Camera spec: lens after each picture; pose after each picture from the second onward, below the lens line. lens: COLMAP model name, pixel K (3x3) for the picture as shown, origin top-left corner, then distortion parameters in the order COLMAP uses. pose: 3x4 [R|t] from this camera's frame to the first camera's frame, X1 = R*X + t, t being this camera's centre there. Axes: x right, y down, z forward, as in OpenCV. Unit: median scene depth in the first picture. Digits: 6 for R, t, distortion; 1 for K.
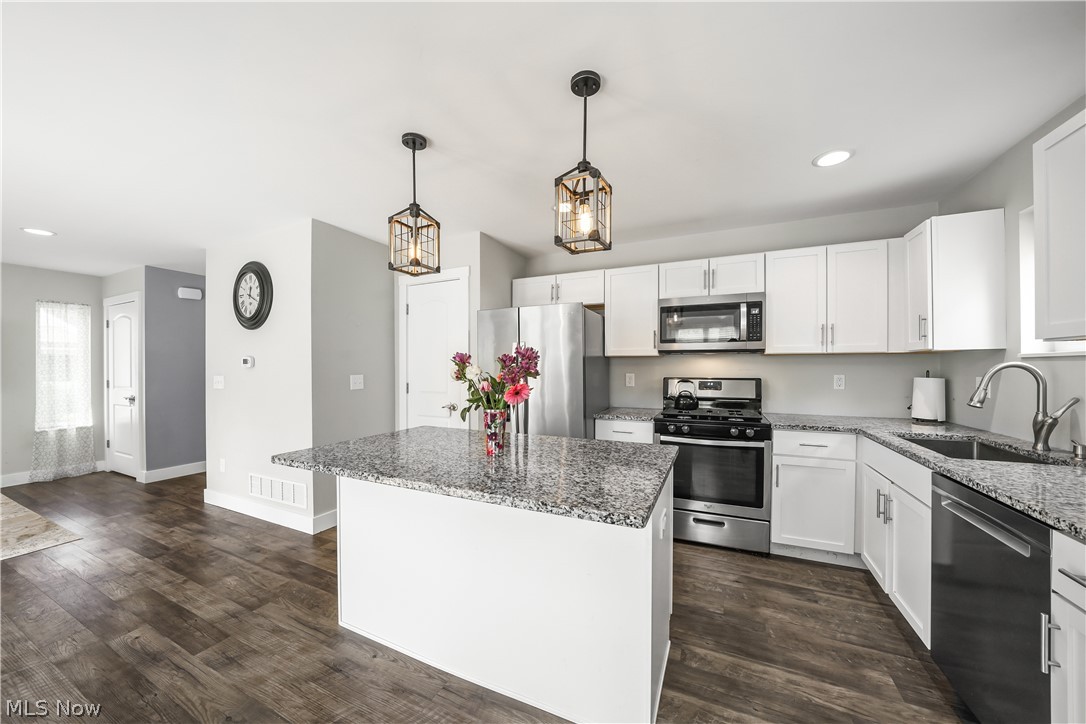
lens RADIAL K [[377.7, 0, 541.2], [0, 377.7, 369.6], [0, 0, 1]] dist [-0.017471, 0.000128]
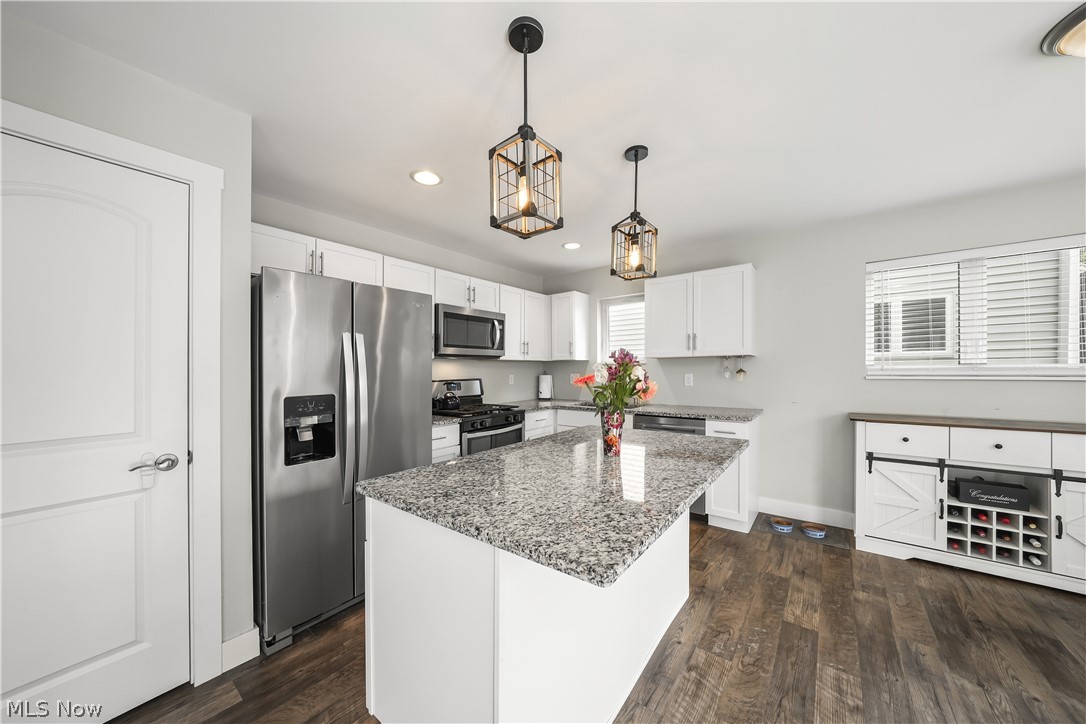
lens RADIAL K [[377.5, 0, 542.3], [0, 377.5, 367.2], [0, 0, 1]] dist [-0.008506, 0.000283]
pose [[0.215626, 0.004560, 0.976465, -0.857328], [0.015782, 0.999842, -0.008154, -0.002204], [-0.976349, 0.017169, 0.215520, 0.708291]]
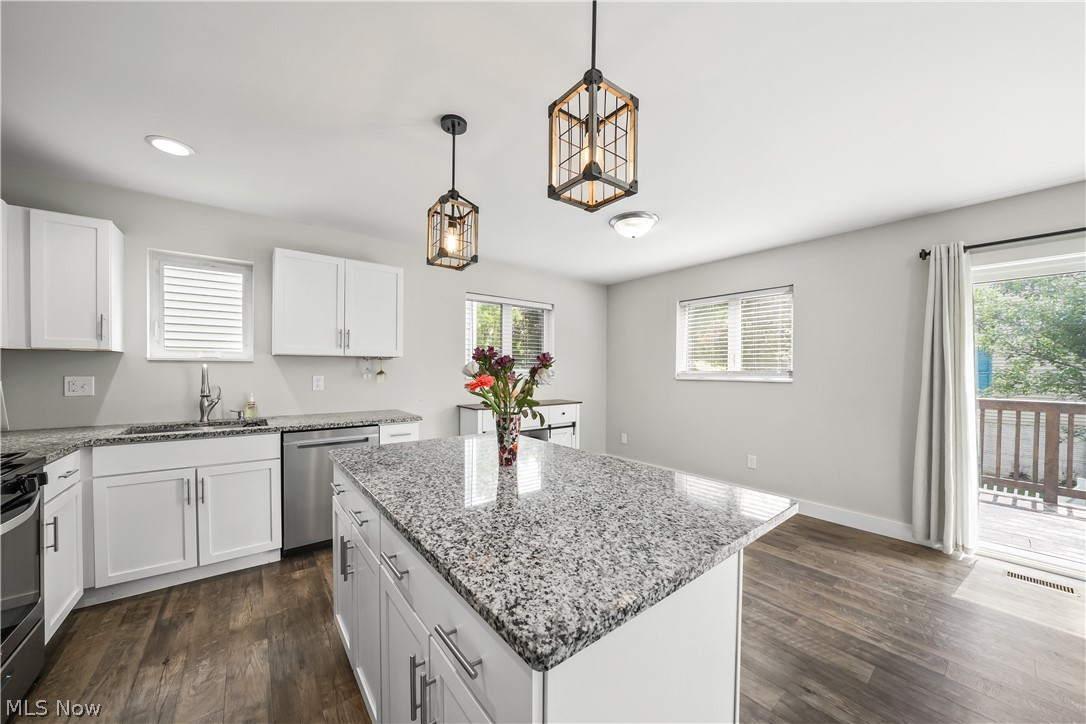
lens RADIAL K [[382.7, 0, 540.6], [0, 382.7, 372.7], [0, 0, 1]] dist [-0.021163, -0.000014]
pose [[-0.893555, -0.006387, 0.448909, -0.449743], [-0.000961, 0.999924, 0.012313, -0.005030], [-0.448953, 0.010571, -0.893493, 1.326262]]
